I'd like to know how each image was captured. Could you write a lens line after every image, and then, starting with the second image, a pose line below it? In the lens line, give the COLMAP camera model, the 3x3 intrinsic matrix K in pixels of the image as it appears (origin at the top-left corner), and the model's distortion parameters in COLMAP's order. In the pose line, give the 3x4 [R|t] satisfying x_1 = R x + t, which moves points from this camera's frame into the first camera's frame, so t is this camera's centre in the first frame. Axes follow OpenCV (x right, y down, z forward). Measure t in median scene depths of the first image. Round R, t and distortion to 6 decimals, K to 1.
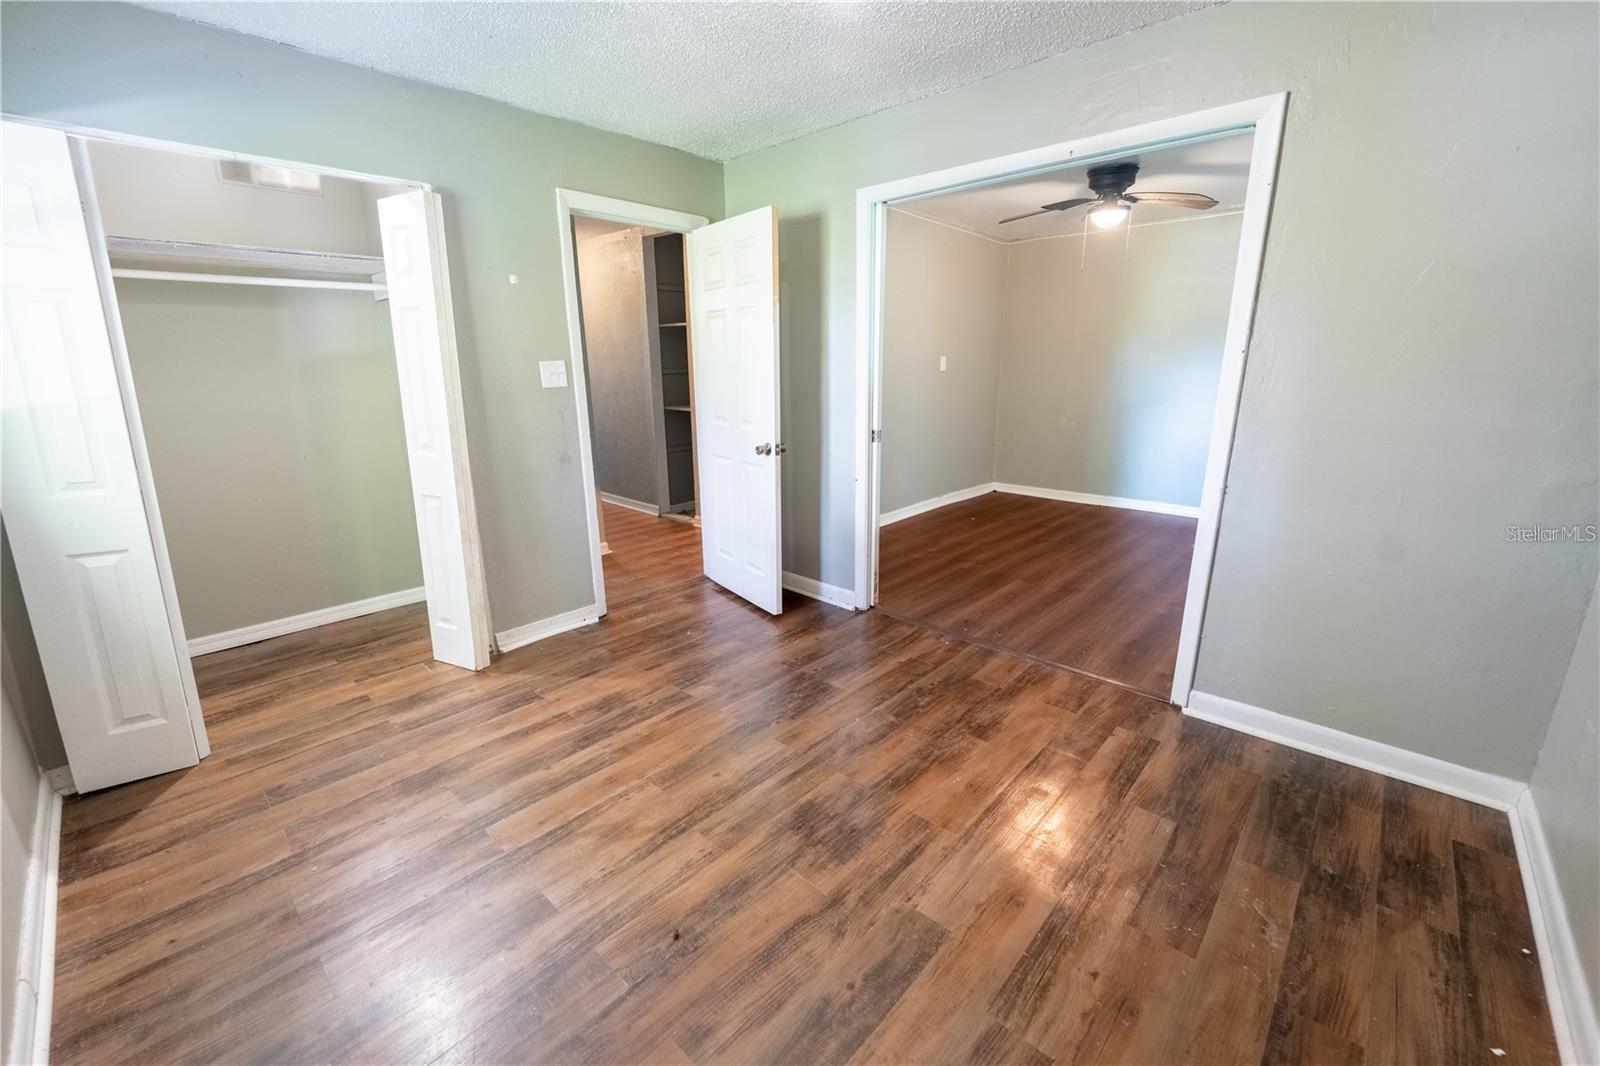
lens RADIAL K [[646.0, 0, 804.3], [0, 646.0, 536.9], [0, 0, 1]] dist [-0.012954, -0.000220]
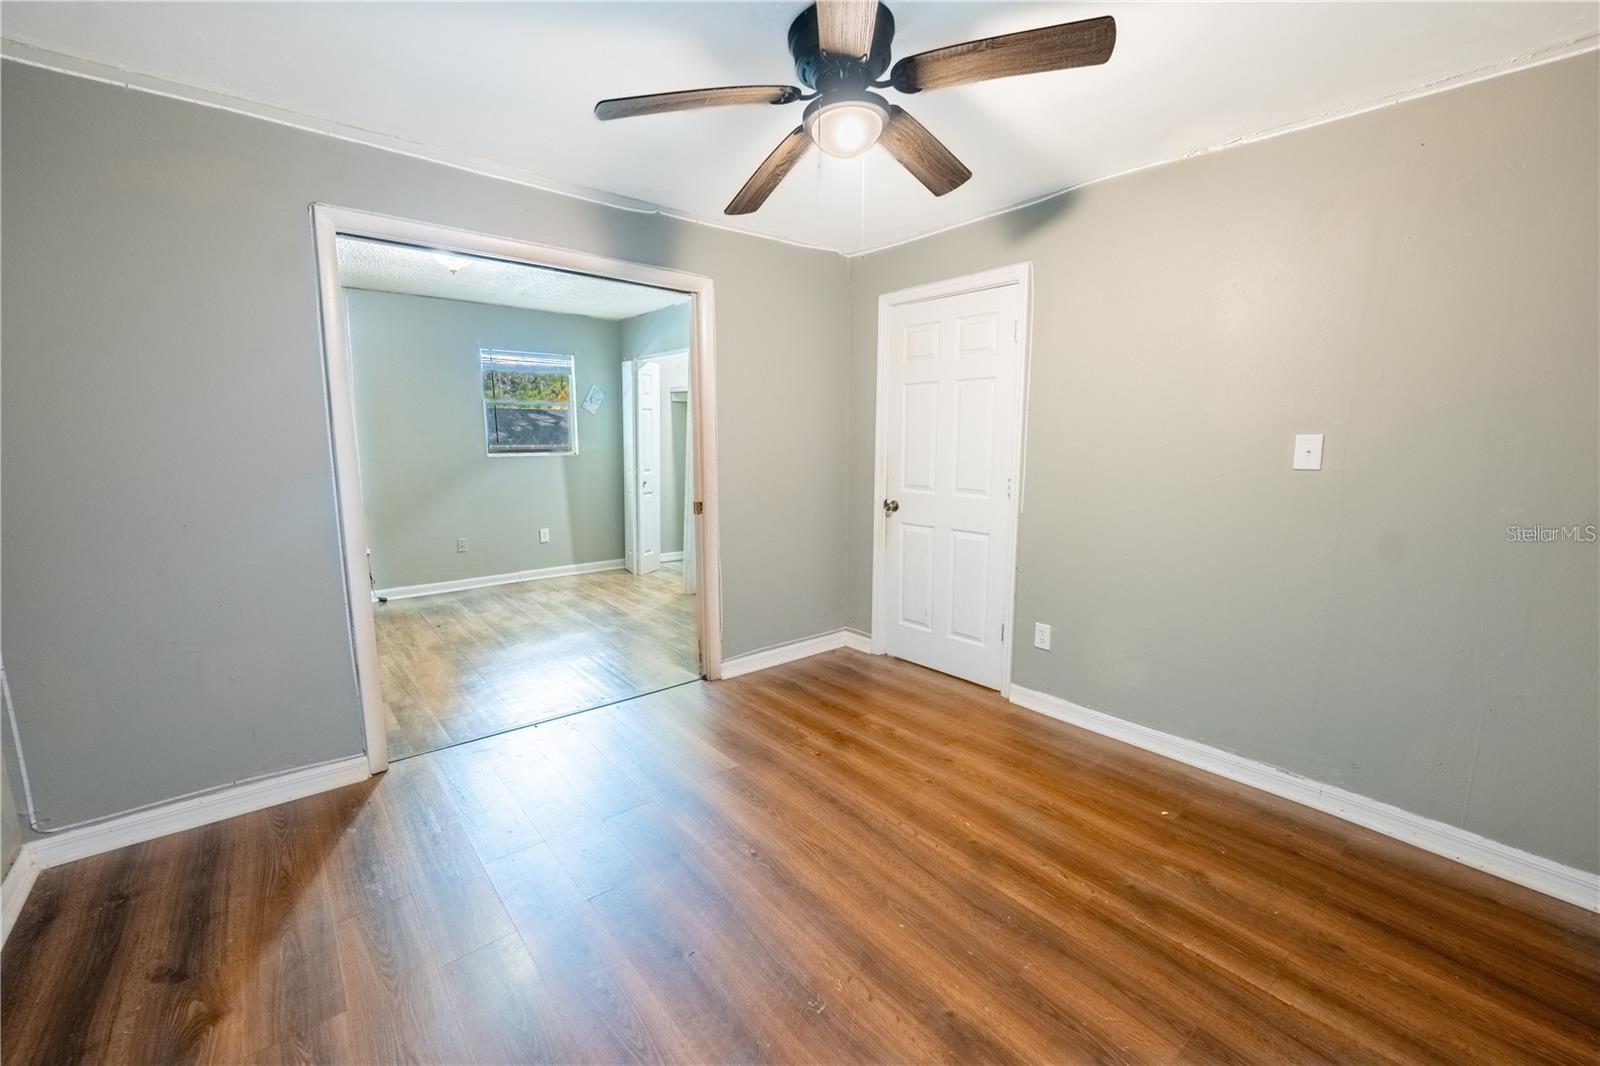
lens RADIAL K [[646.0, 0, 805.2], [0, 646.0, 529.7], [0, 0, 1]] dist [-0.012954, -0.000220]
pose [[-0.125936, 0.152091, -0.980310, 0.864589], [-0.267855, 0.946263, 0.181219, -0.276646], [0.955193, 0.285403, -0.078430, 0.978354]]
